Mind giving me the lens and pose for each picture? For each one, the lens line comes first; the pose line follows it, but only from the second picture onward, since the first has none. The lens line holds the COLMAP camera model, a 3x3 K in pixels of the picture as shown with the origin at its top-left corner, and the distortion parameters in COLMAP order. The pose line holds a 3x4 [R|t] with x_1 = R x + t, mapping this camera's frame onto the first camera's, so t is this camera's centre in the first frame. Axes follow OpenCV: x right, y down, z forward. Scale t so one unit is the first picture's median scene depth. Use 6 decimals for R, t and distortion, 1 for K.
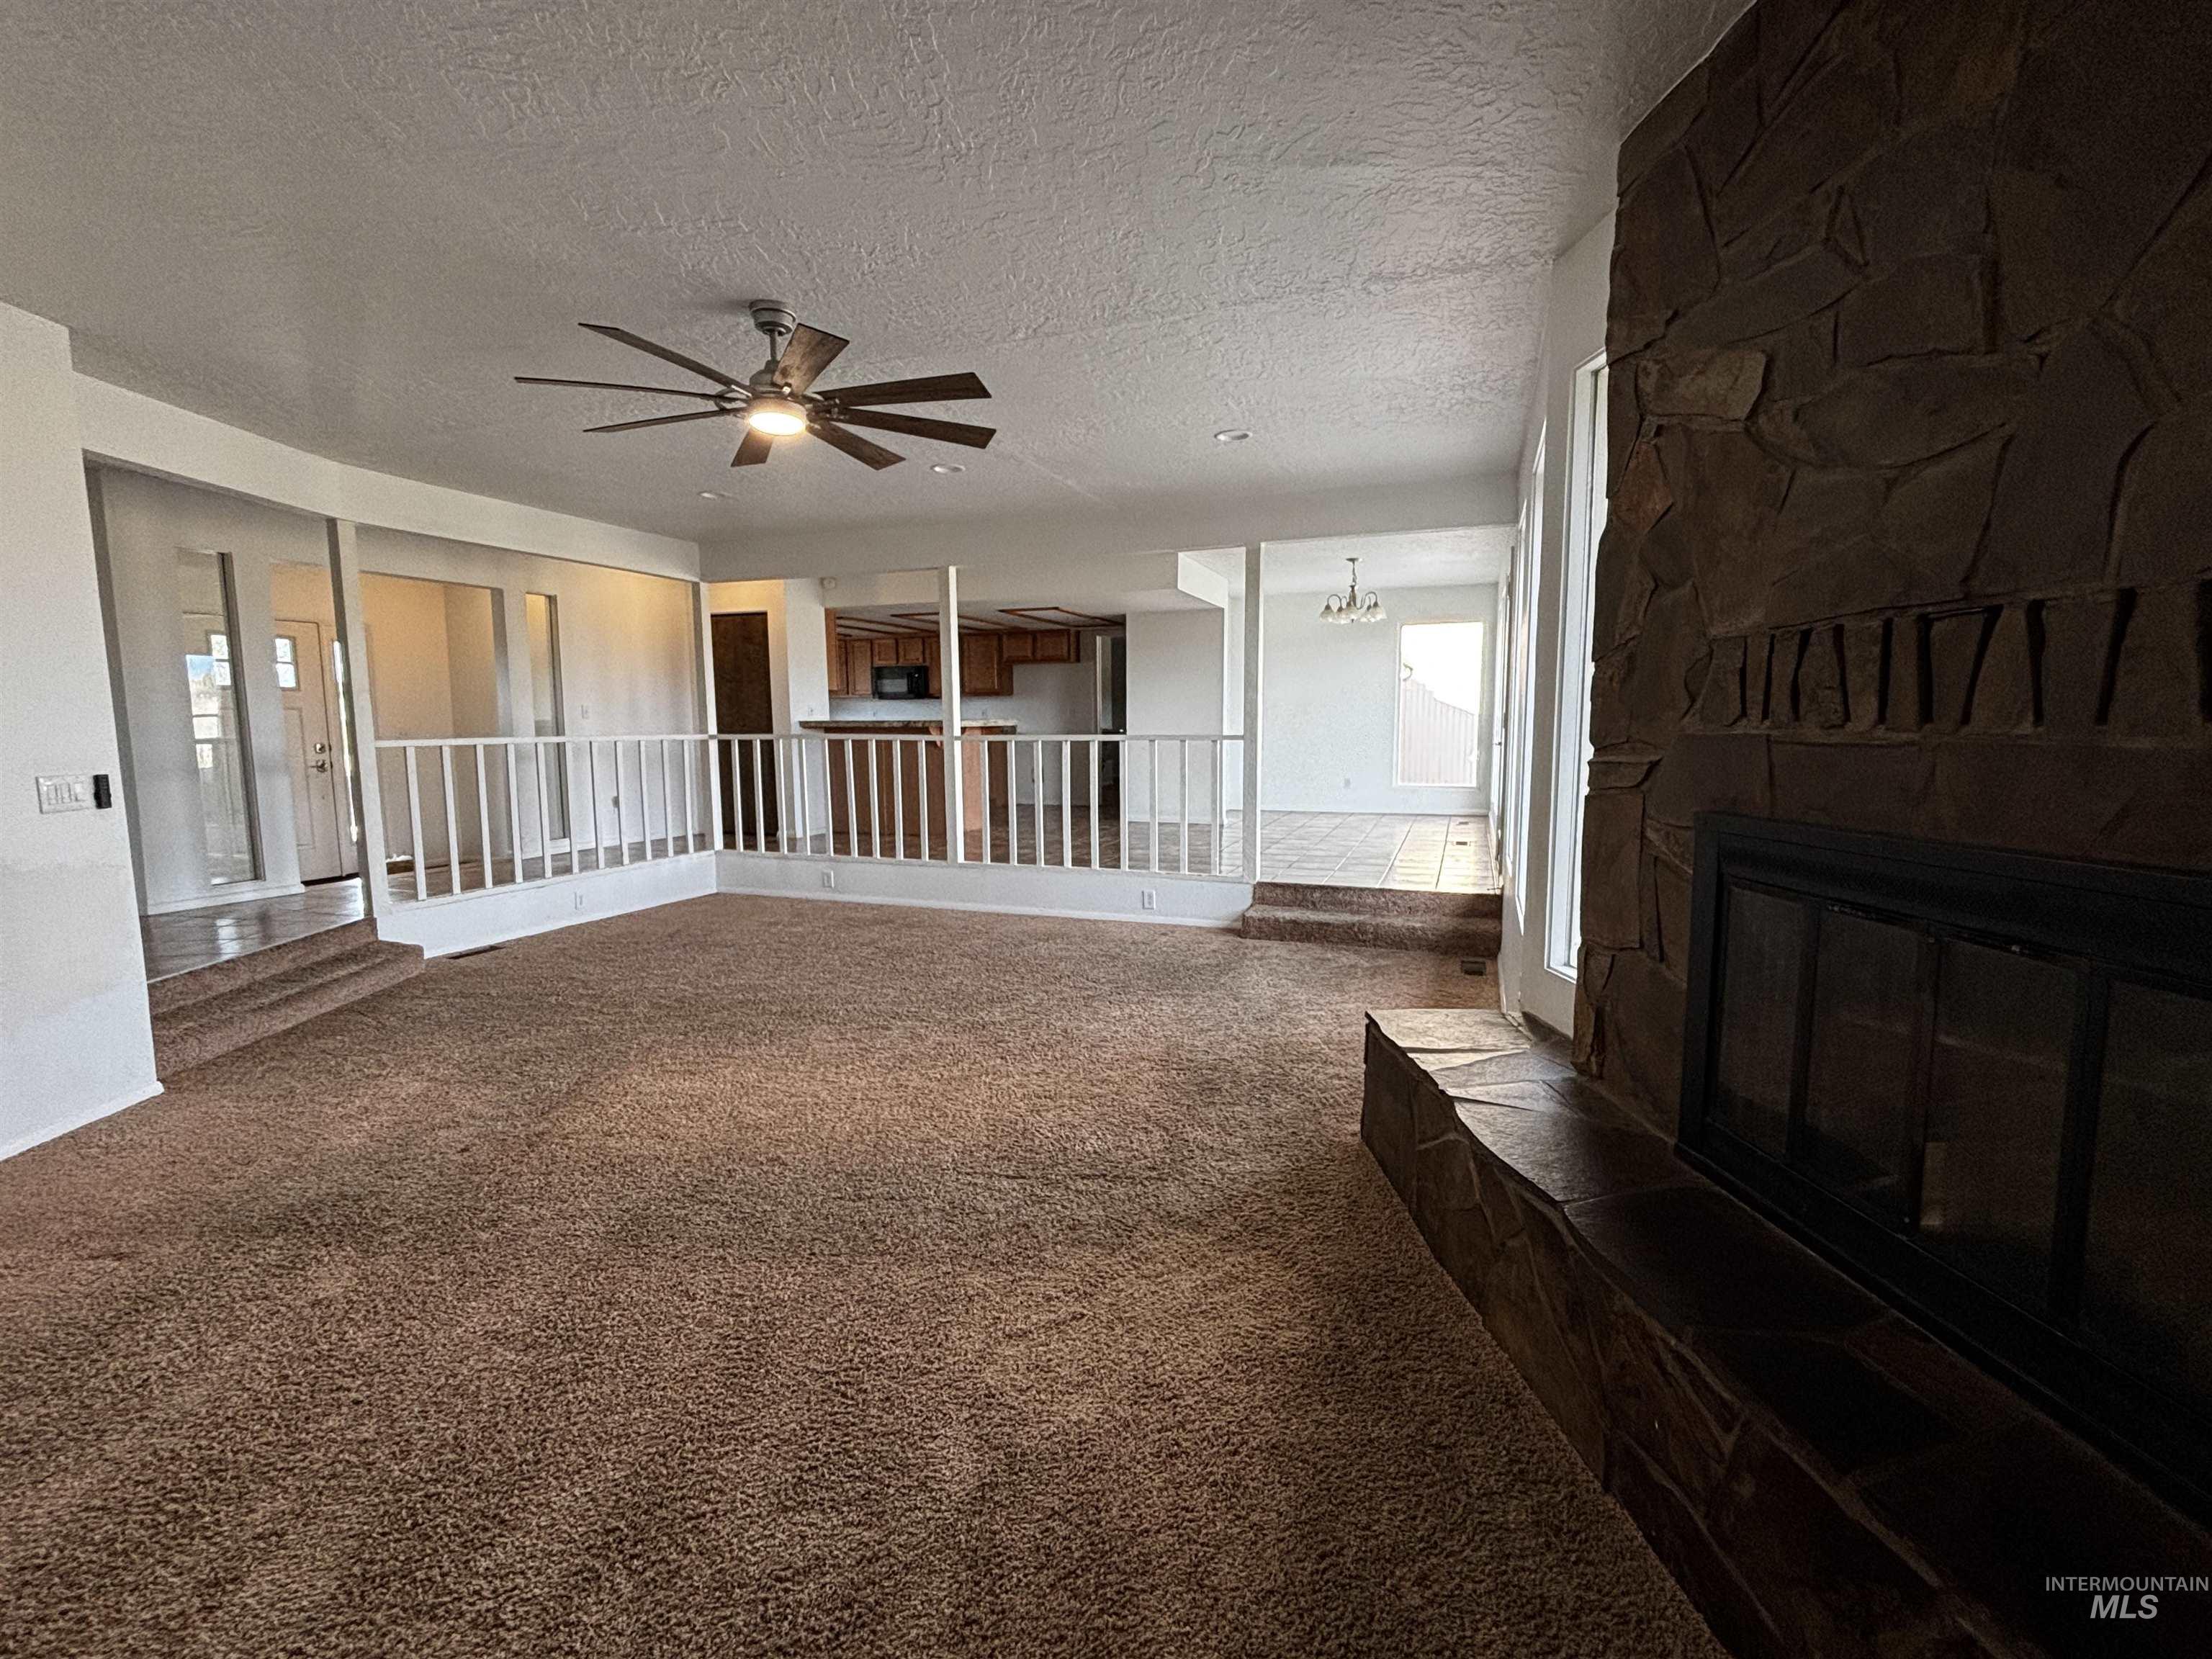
lens RADIAL K [[971.6, 0, 1107.0], [0, 971.6, 826.7], [0, 0, 1]] dist [-0.003528, -0.000558]
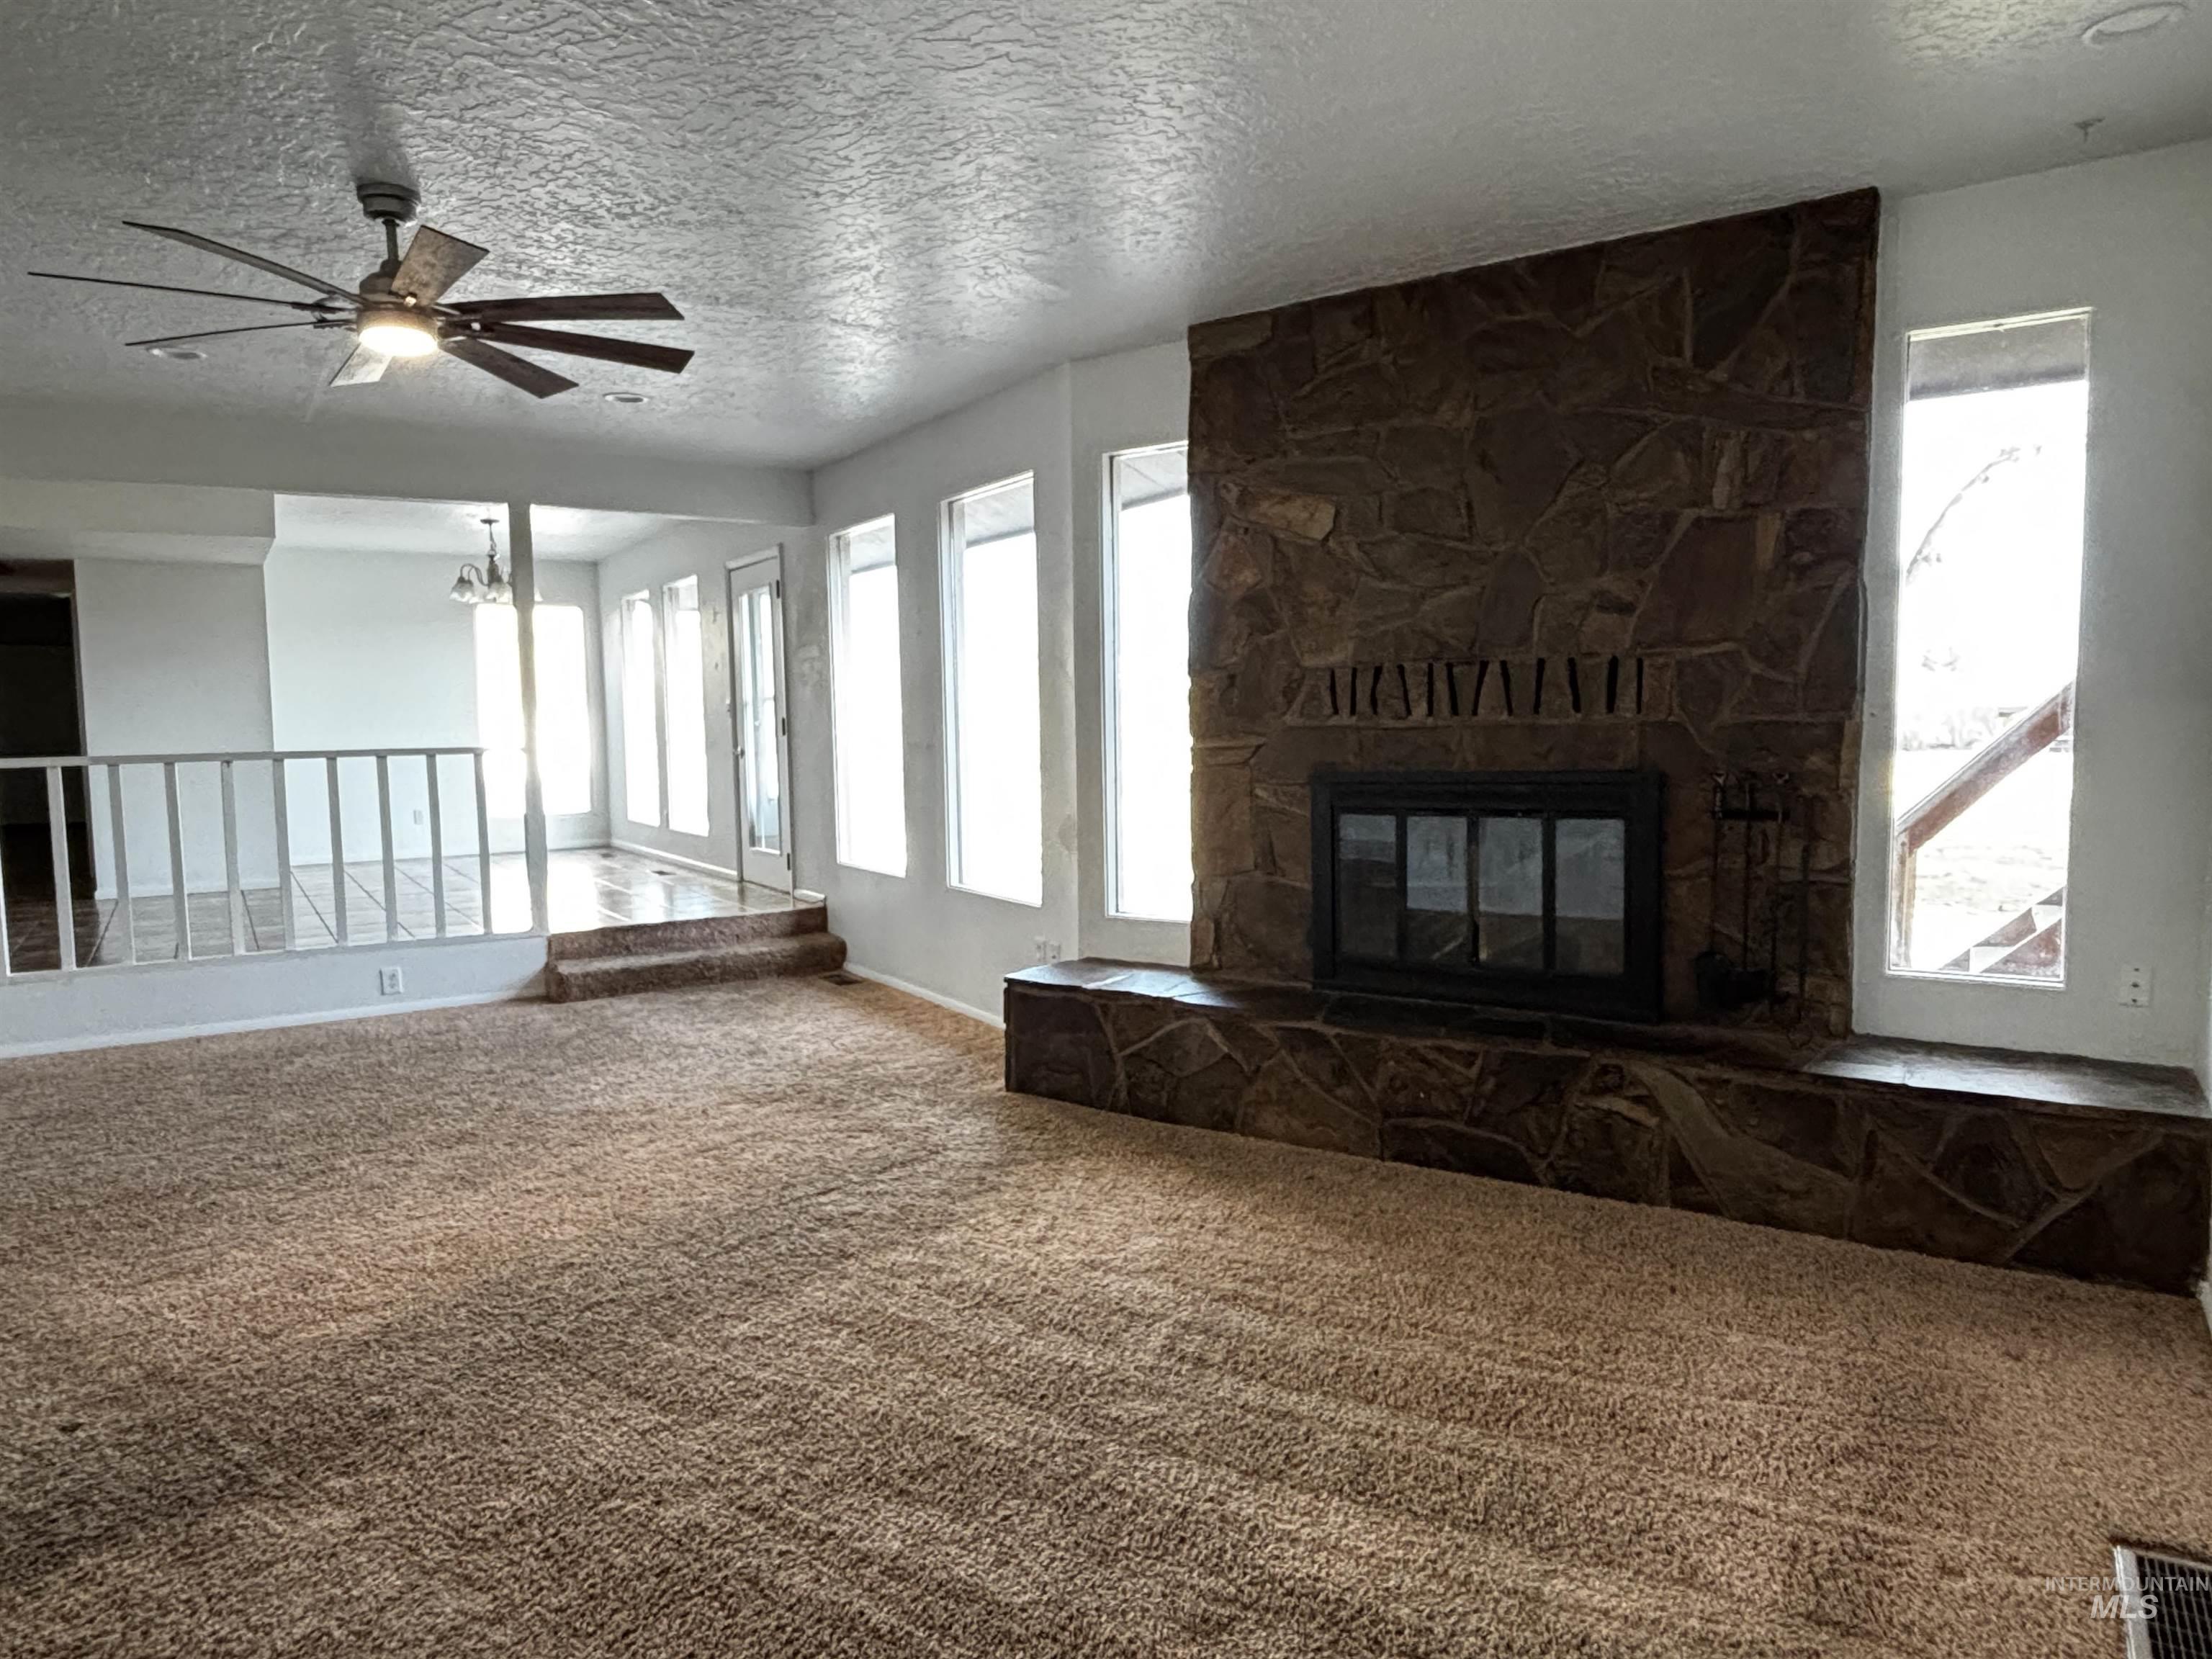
lens RADIAL K [[1356.6, 0, 1105.7], [0, 1356.6, 826.4], [0, 0, 1]] dist [0.000432, -0.003145]
pose [[0.605608, -0.069943, 0.792683, -1.226083], [0.101396, 0.994793, 0.010310, 0.014162], [-0.789277, 0.074131, 0.609546, -0.095949]]
